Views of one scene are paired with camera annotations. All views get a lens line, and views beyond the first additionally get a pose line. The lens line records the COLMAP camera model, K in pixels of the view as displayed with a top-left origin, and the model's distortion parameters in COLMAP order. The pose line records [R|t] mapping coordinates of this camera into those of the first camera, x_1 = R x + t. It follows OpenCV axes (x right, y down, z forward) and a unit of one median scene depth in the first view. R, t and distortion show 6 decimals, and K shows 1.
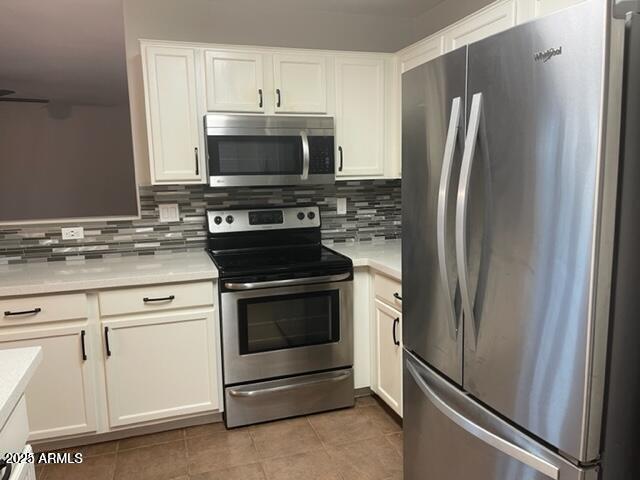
lens RADIAL K [[483.4, 0, 320.0], [0, 483.4, 240.0], [0, 0, 1]] dist [0.077683, -0.098680]
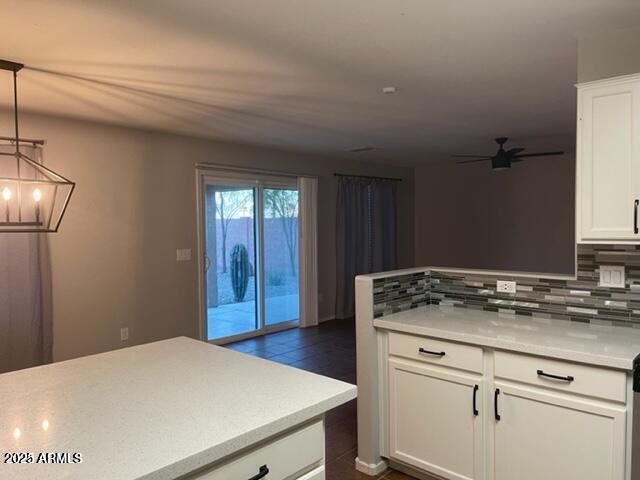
lens RADIAL K [[483.4, 0, 320.0], [0, 483.4, 240.0], [0, 0, 1]] dist [0.077683, -0.098680]
pose [[0.479958, 0.043581, -0.876208, 0.188453], [-0.119298, 0.992730, -0.015971, -0.046640], [0.869142, 0.112196, 0.481668, 0.164160]]
